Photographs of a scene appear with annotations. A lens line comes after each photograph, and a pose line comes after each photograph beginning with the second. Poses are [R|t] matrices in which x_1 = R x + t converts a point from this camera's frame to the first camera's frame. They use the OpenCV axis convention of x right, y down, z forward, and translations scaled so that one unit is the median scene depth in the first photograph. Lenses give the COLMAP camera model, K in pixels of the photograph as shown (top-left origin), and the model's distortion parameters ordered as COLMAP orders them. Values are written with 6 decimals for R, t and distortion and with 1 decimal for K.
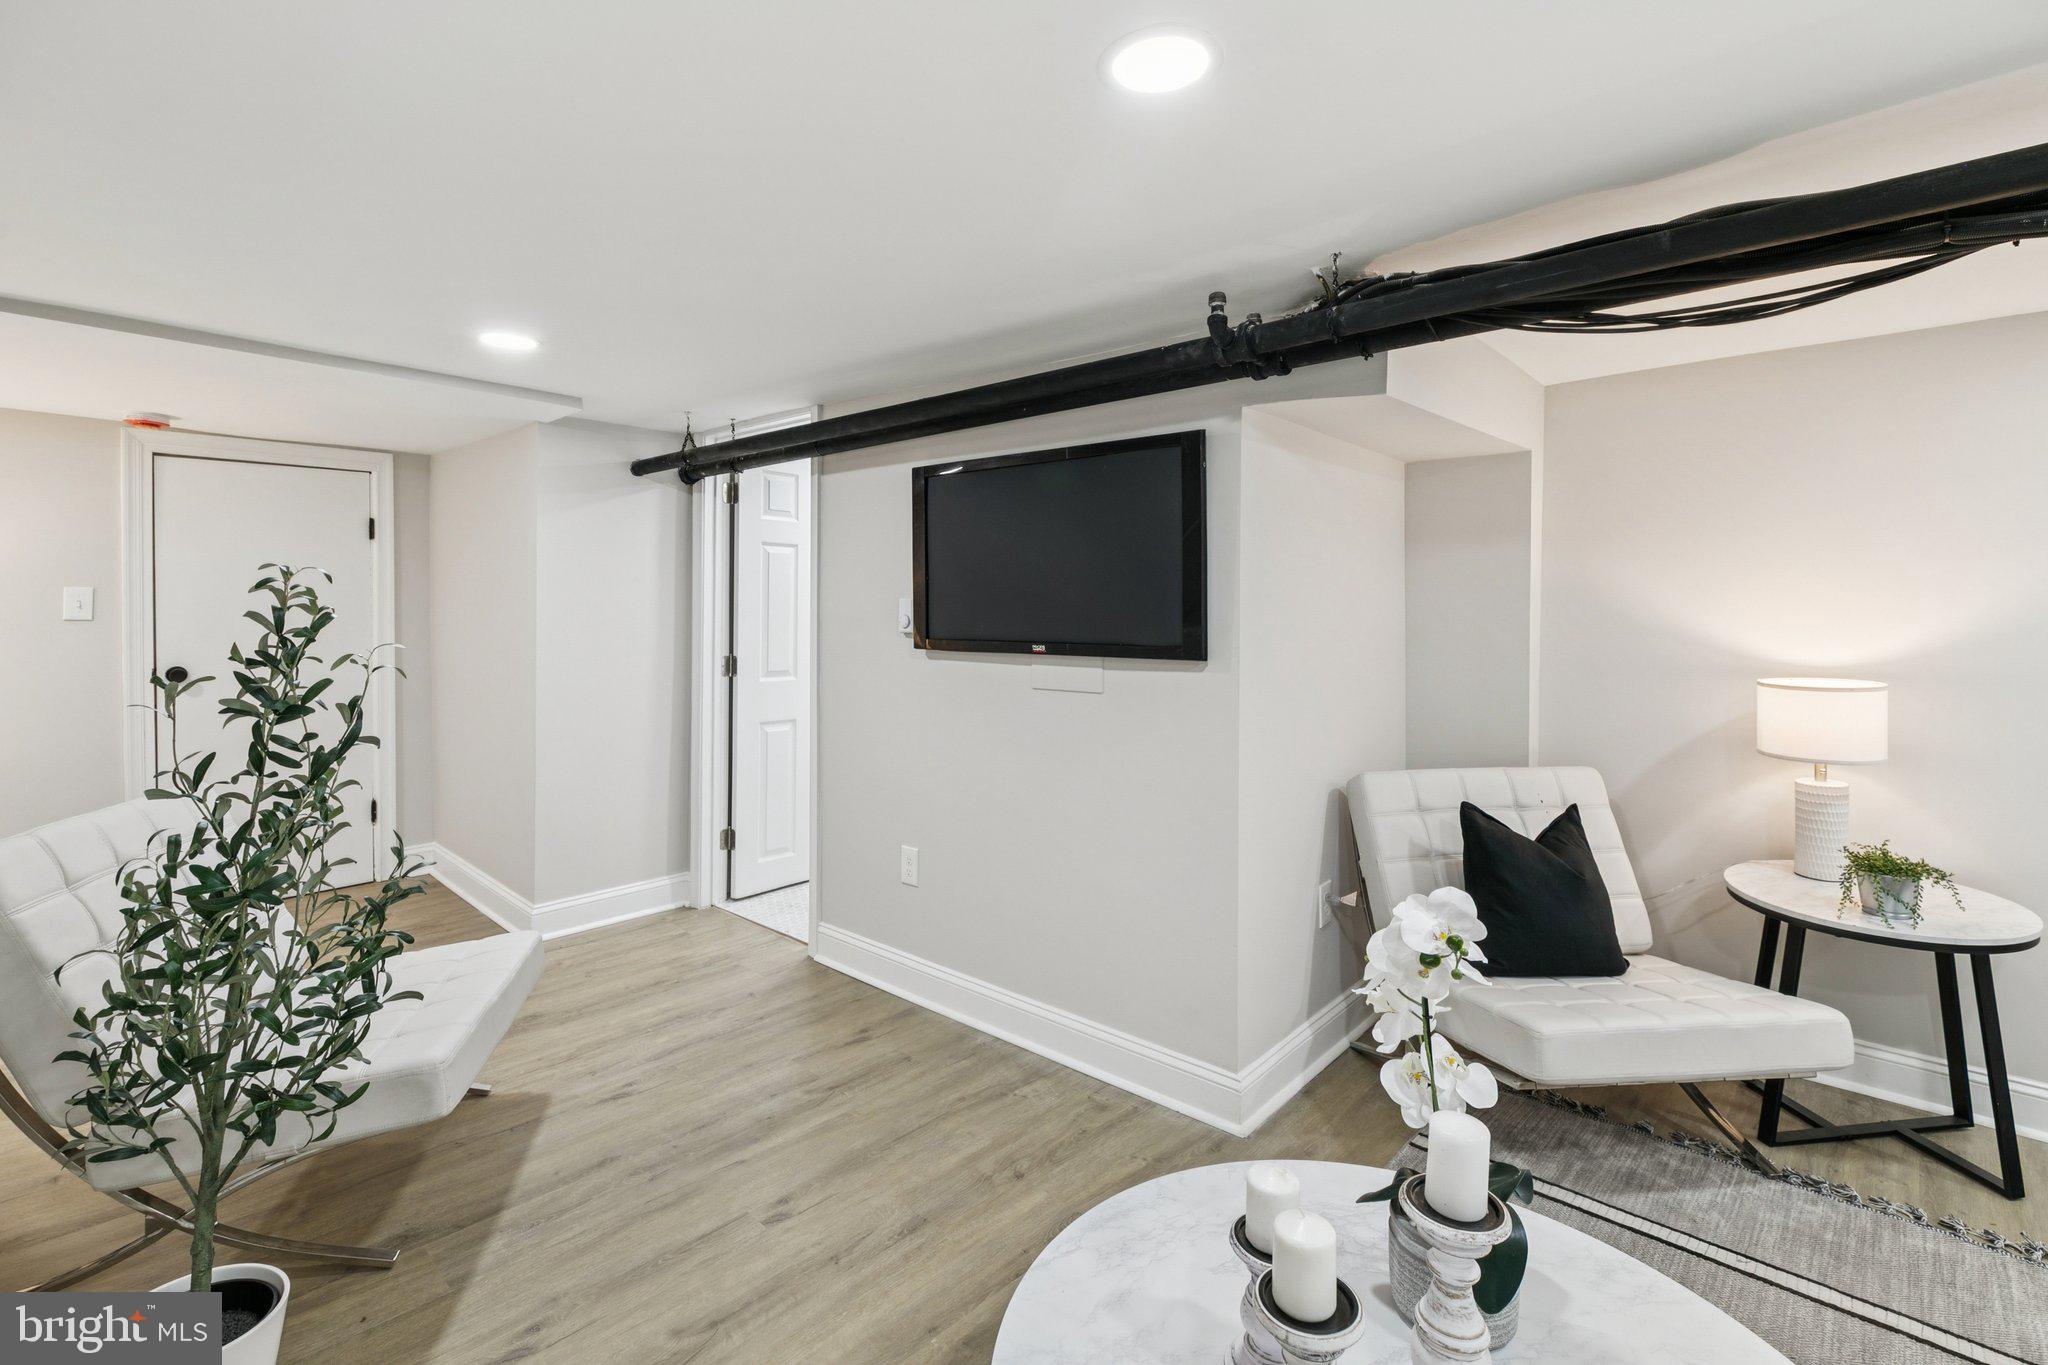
lens RADIAL K [[953.9, 0, 1025.0], [0, 953.9, 623.0], [0, 0, 1]] dist [0.005401, 0.000480]
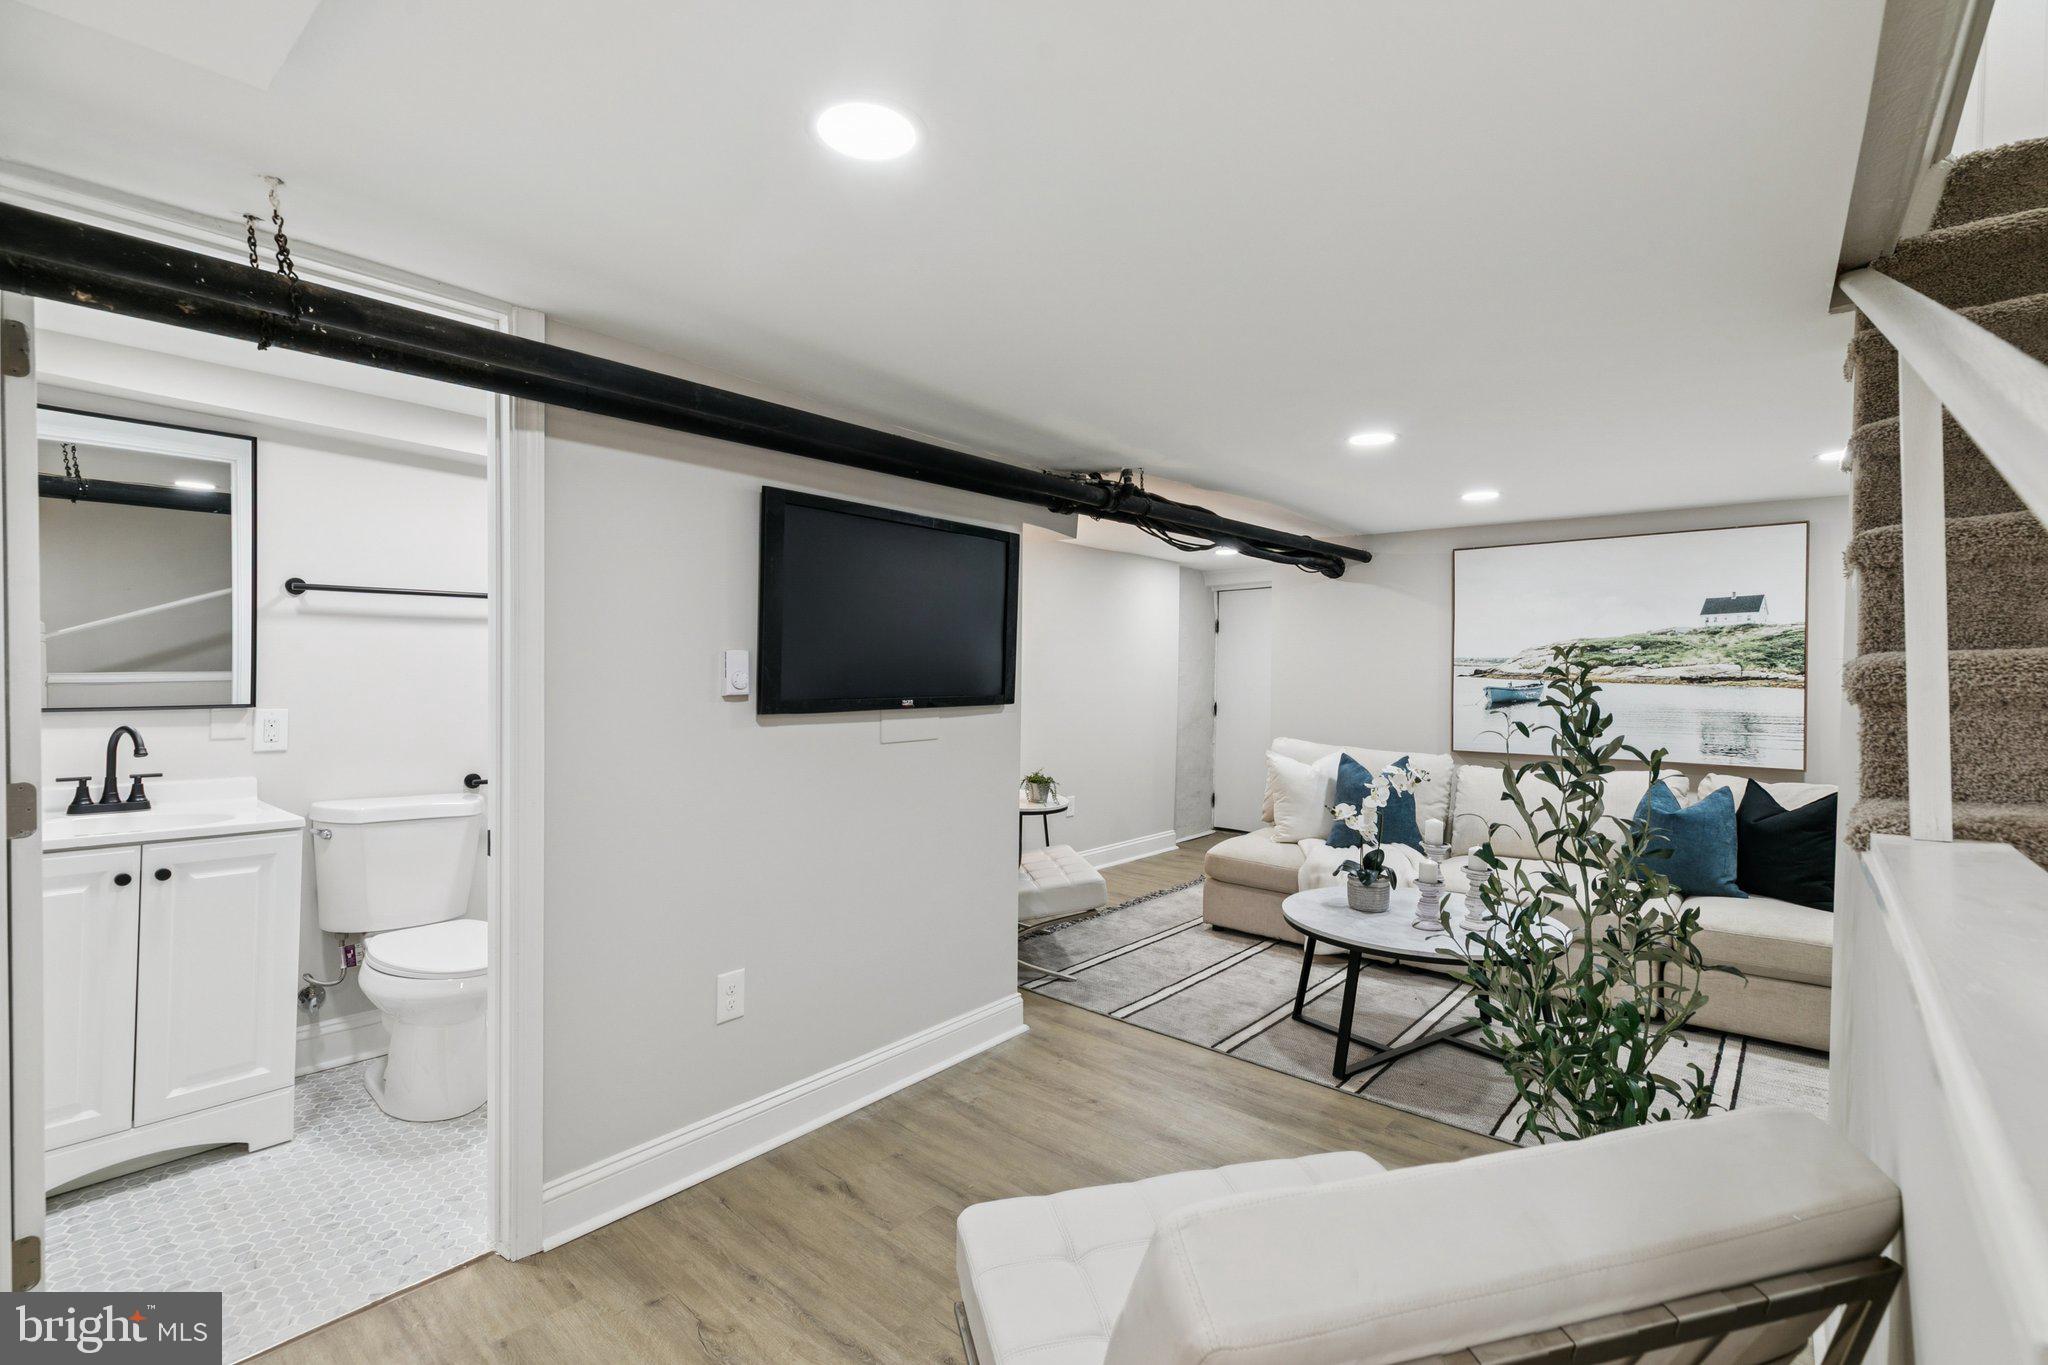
lens RADIAL K [[928.6, 0, 1011.1], [0, 928.6, 694.0], [0, 0, 1]] dist [0.003422, 0.000757]
pose [[-0.023134, -0.035130, 0.999115, -1.012405], [0.002228, 0.999378, 0.035191, -0.018750], [-0.999730, 0.003040, -0.023041, 0.918930]]
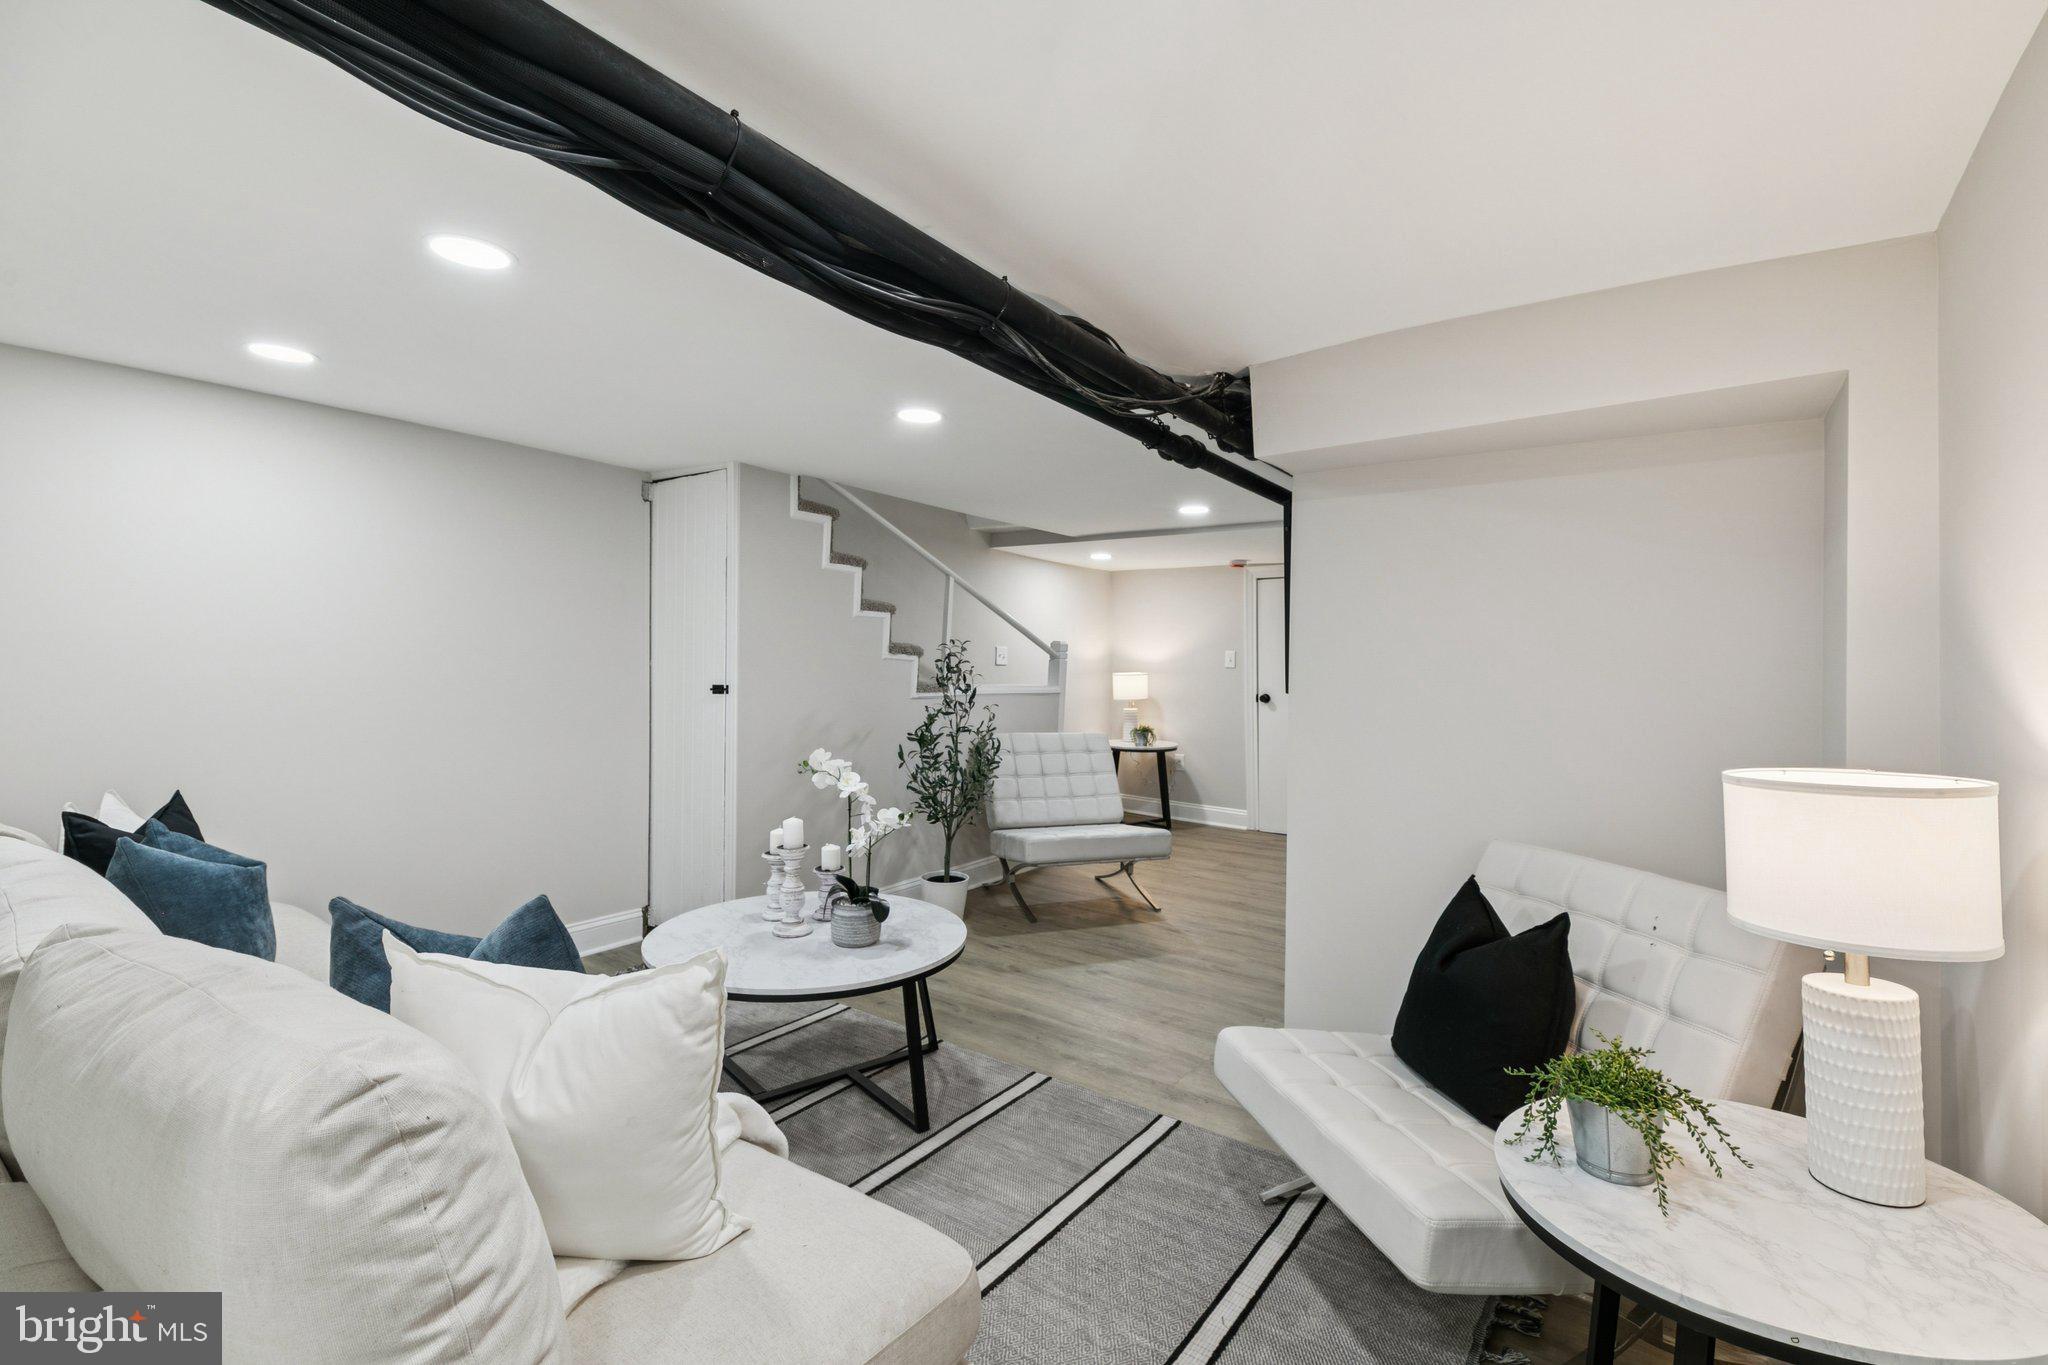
lens RADIAL K [[928.6, 0, 1011.1], [0, 928.6, 694.0], [0, 0, 1]] dist [0.003422, 0.000757]
pose [[0.090652, 0.023952, -0.995595, 1.159113], [-0.020439, 0.999545, 0.022186, 0.021561], [0.995673, 0.018338, 0.091100, 0.493089]]
